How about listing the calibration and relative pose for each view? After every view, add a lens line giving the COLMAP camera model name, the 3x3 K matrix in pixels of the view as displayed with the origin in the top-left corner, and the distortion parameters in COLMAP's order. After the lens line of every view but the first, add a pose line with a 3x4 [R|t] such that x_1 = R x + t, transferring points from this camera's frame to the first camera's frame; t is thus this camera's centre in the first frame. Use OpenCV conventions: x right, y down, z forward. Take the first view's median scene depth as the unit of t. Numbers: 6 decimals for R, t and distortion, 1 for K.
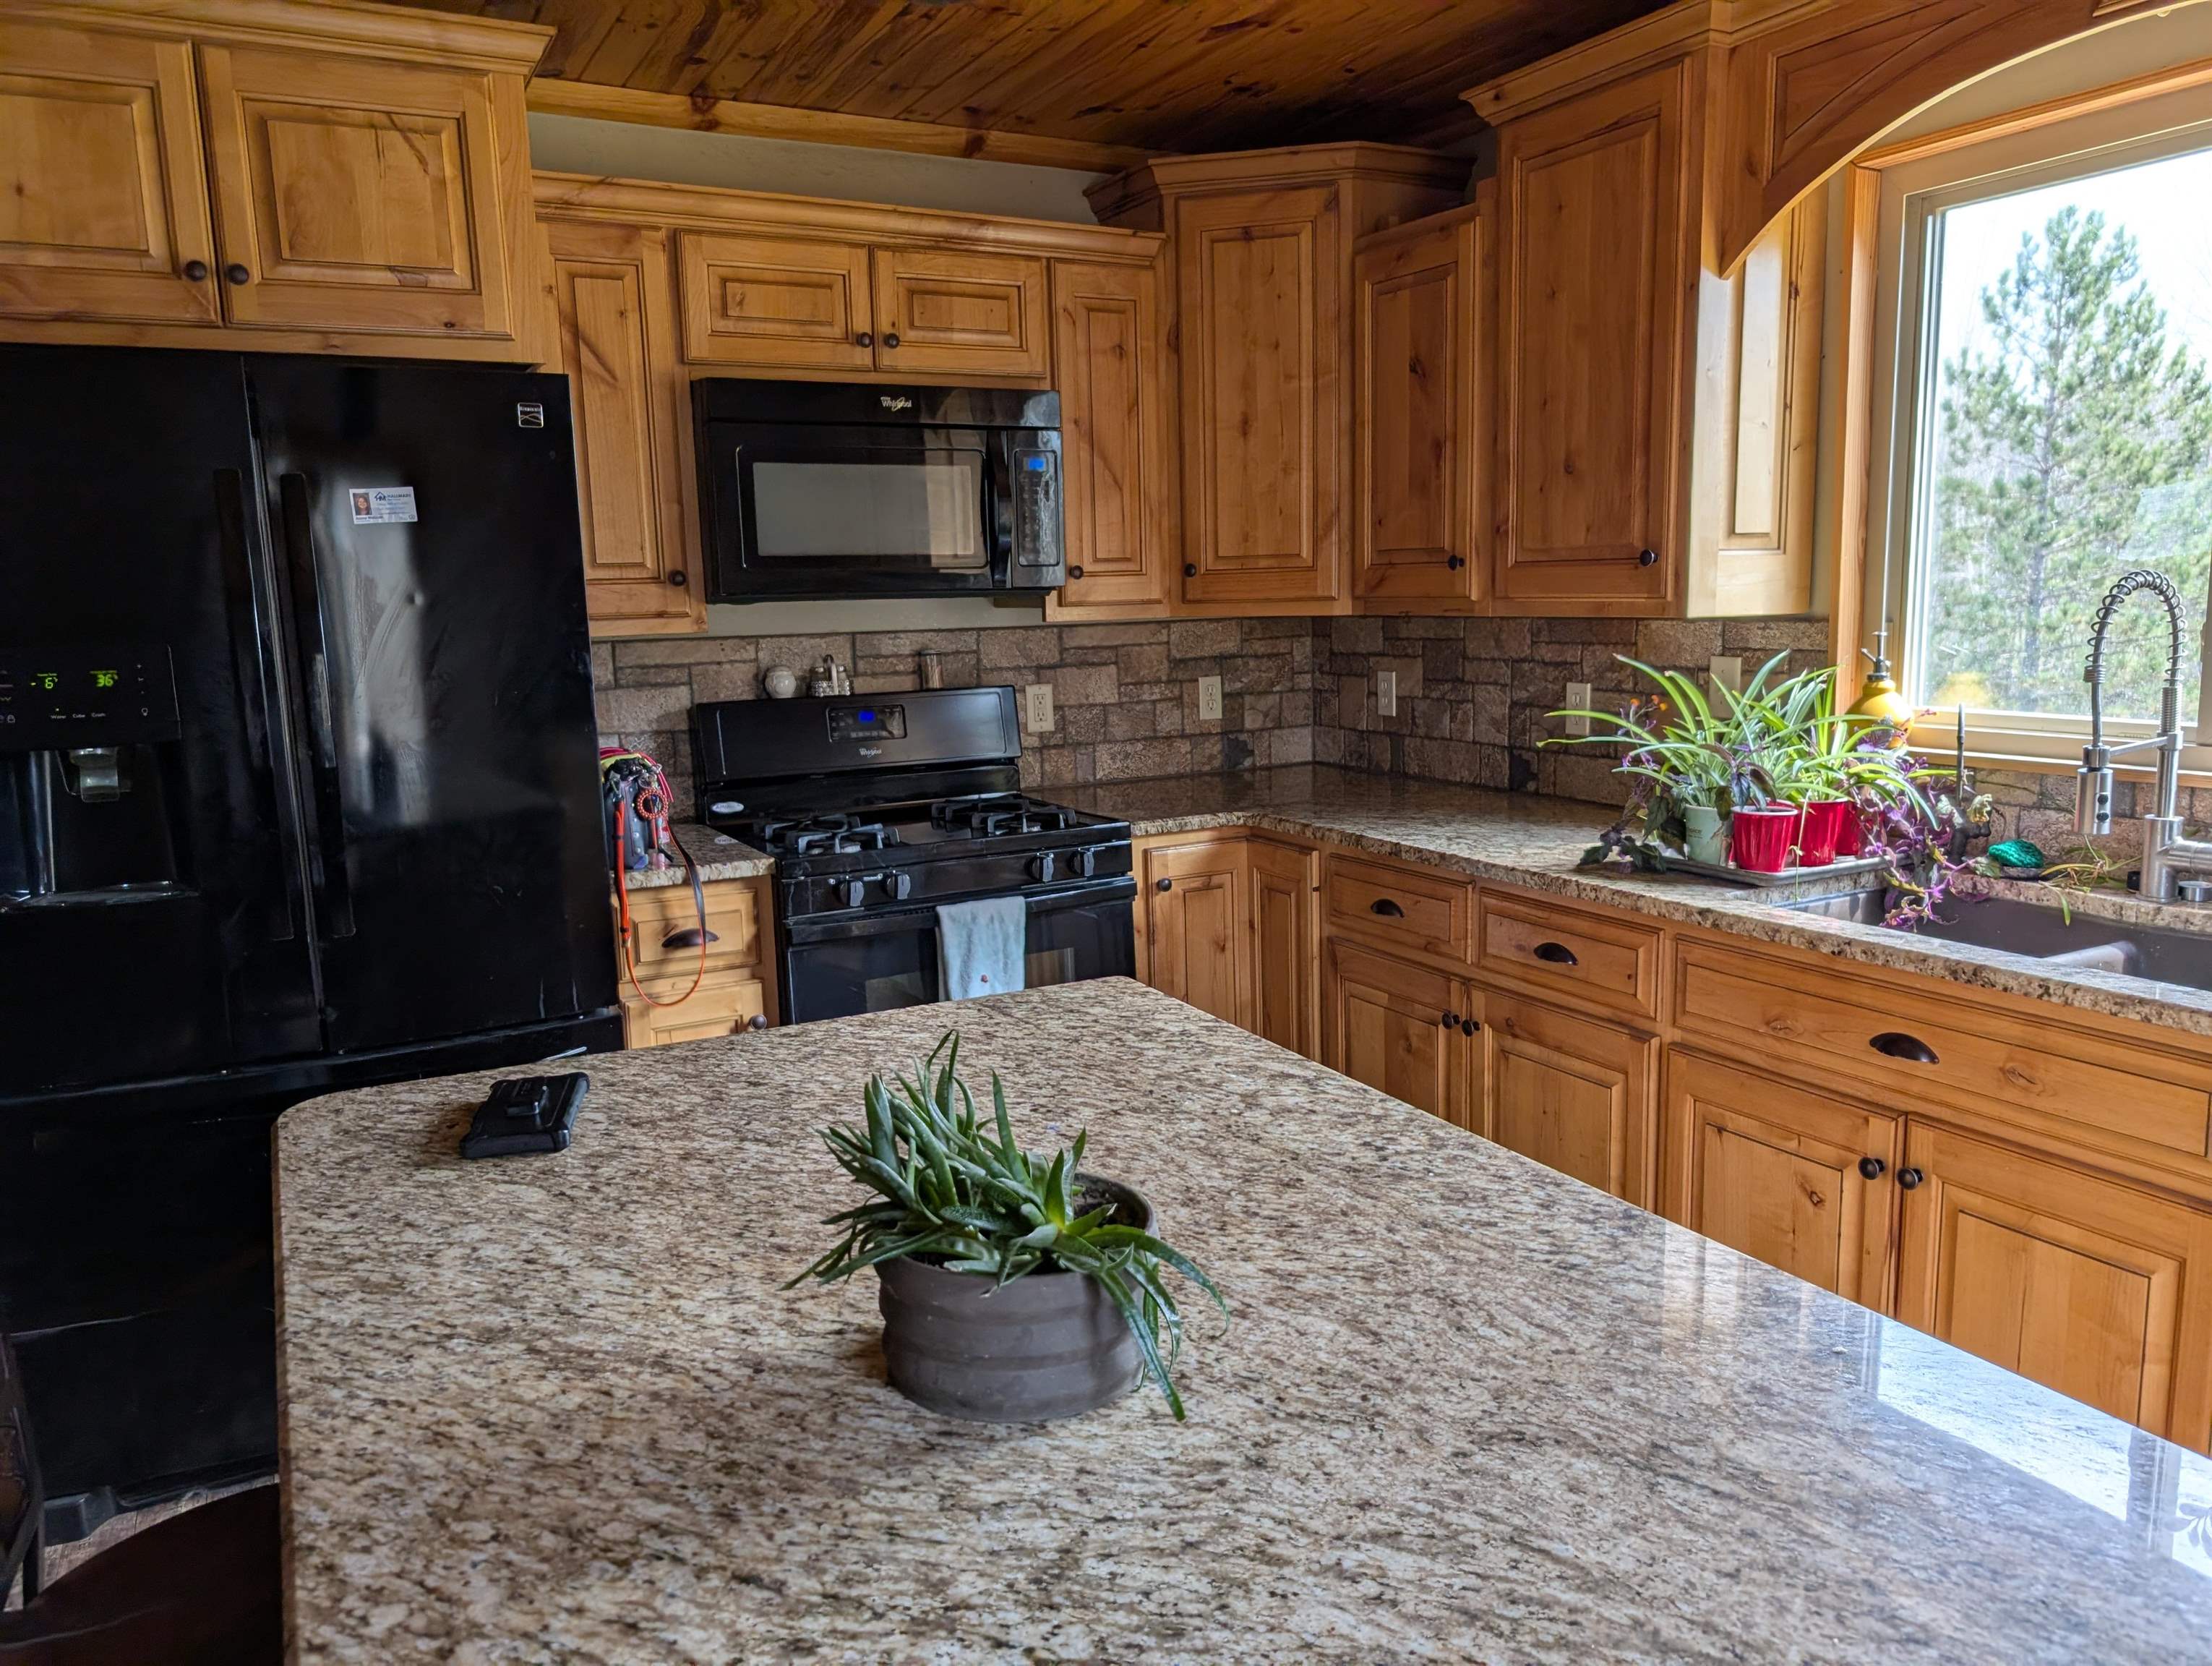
lens RADIAL K [[1628.6, 0, 1112.2], [0, 1628.6, 843.7], [0, 0, 1]] dist [0.001447, -0.003459]
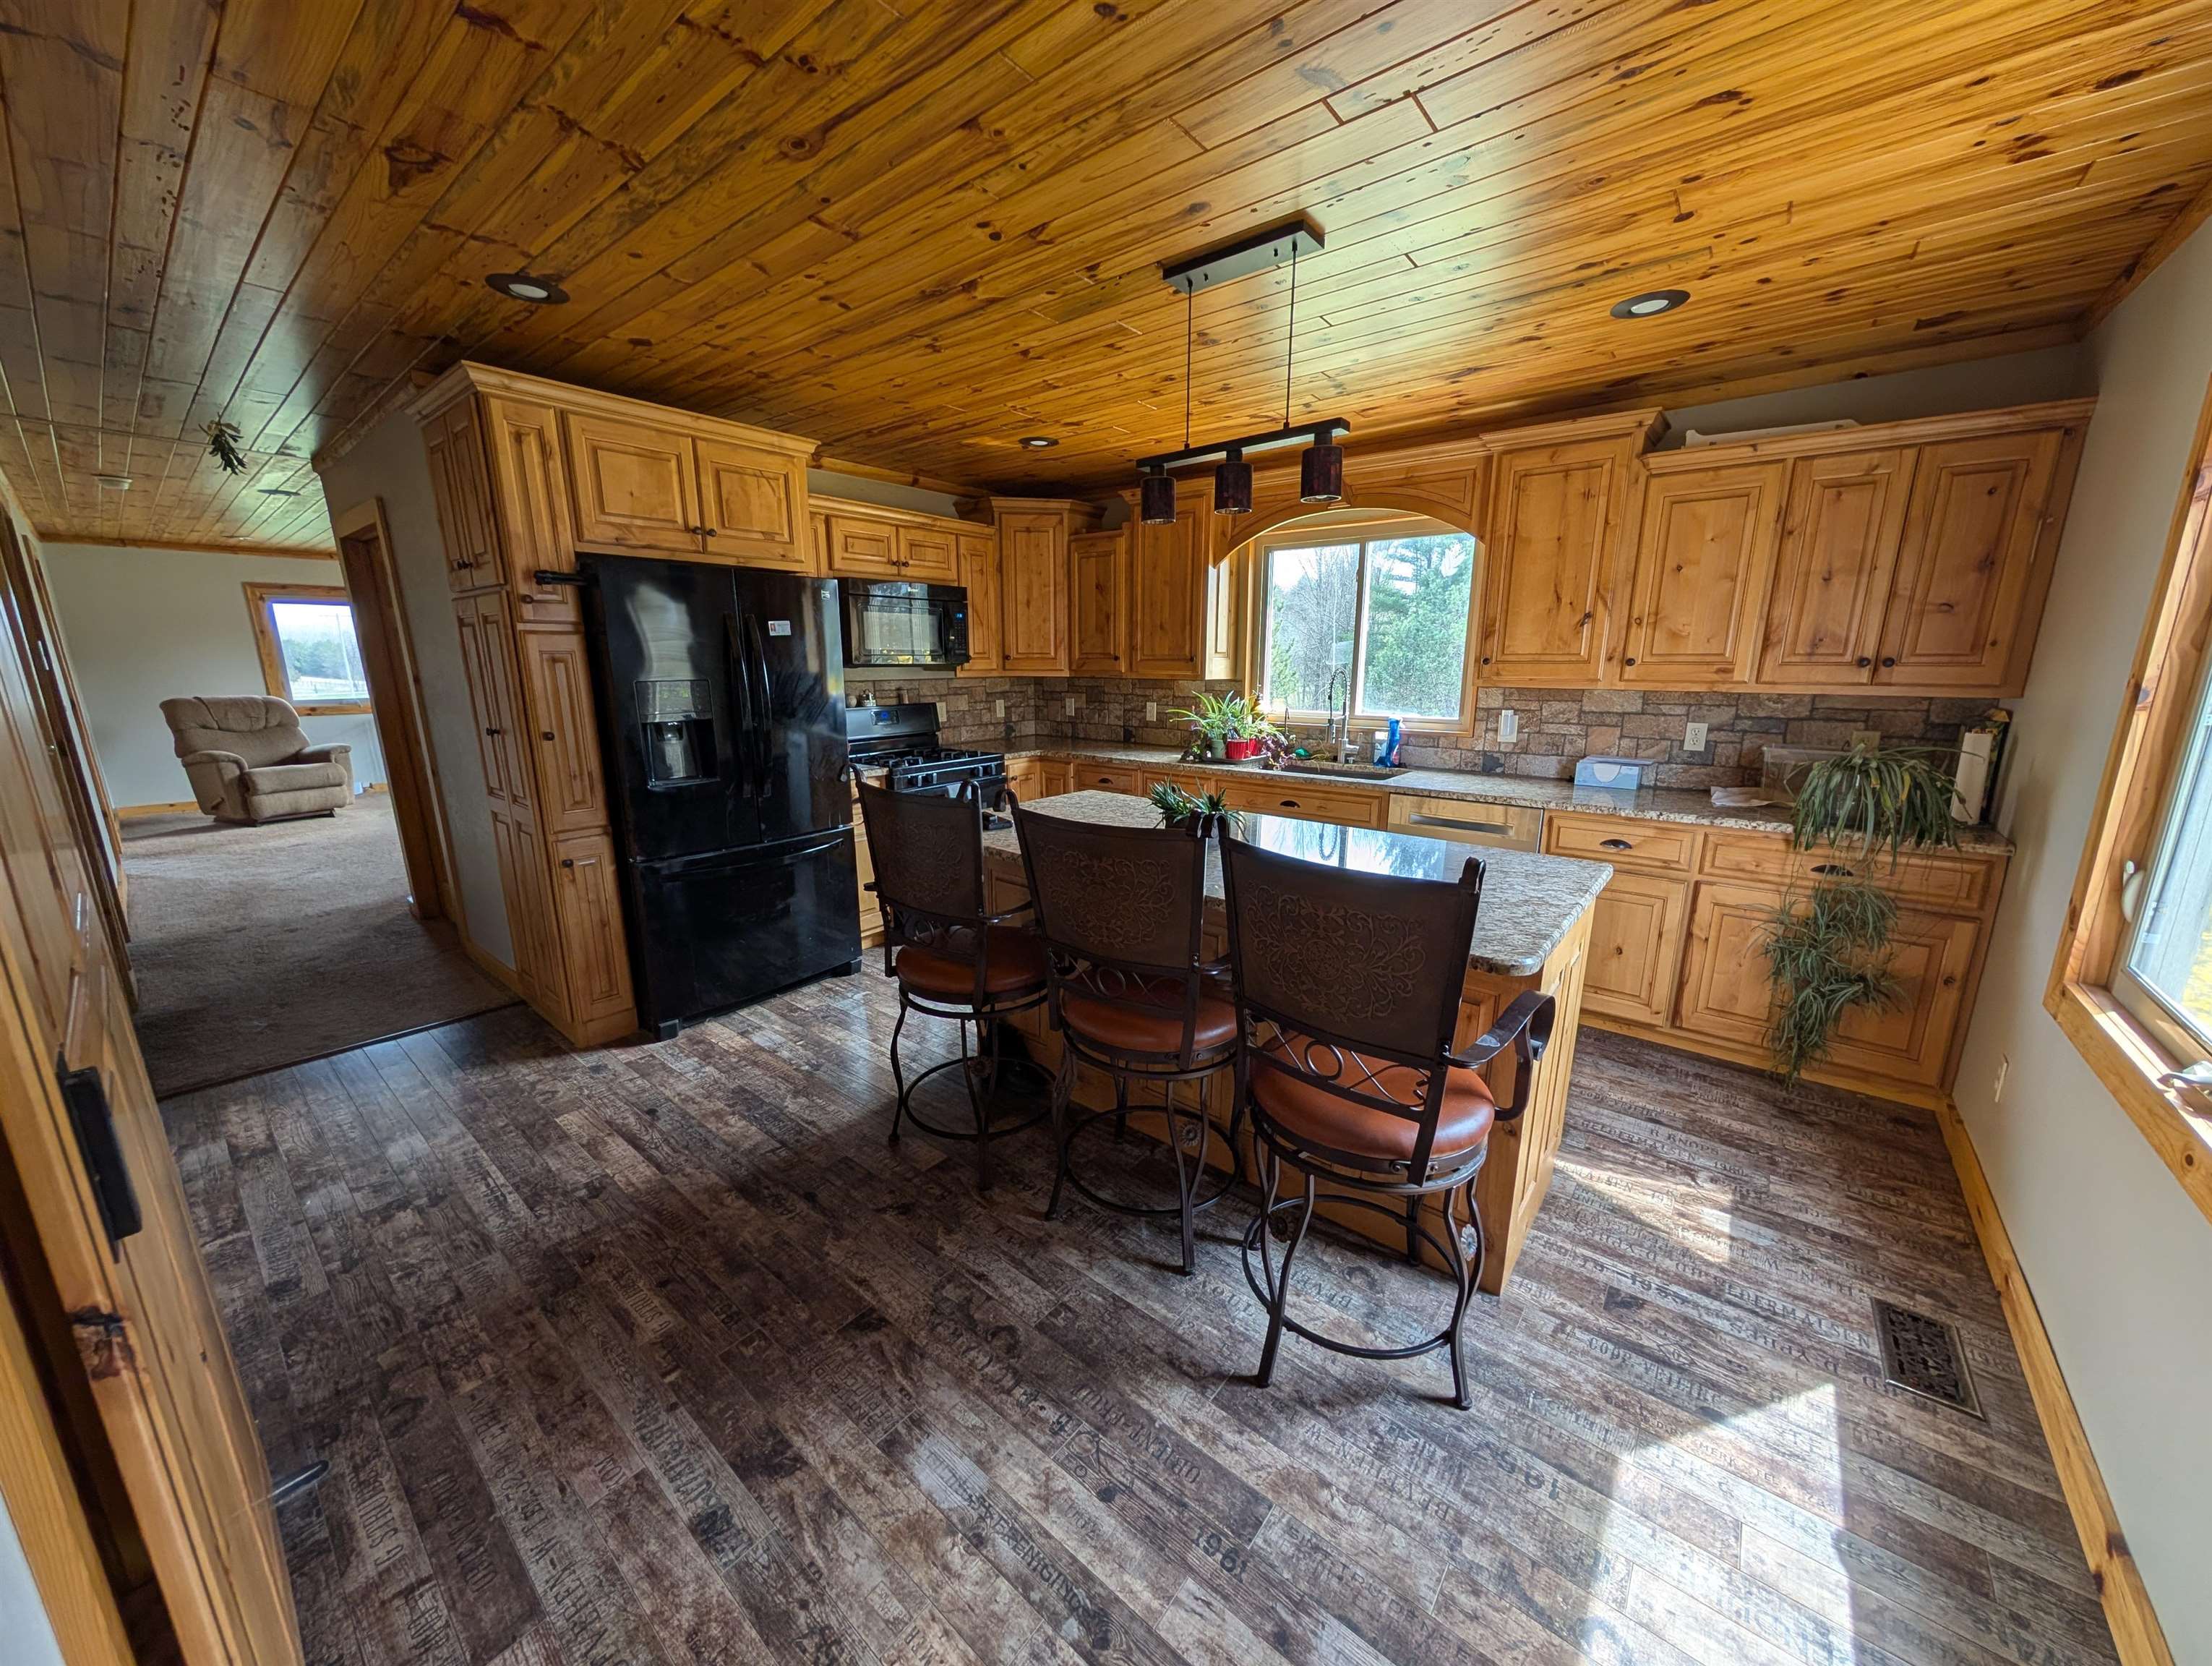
lens RADIAL K [[815.5, 0, 1102.1], [0, 815.5, 834.6], [0, 0, 1]] dist [-0.000760, 0.000001]
pose [[0.923757, -0.057253, 0.378676, -0.375823], [0.037182, 0.997499, 0.060112, 0.046864], [-0.381170, -0.041449, 0.923575, -0.316577]]
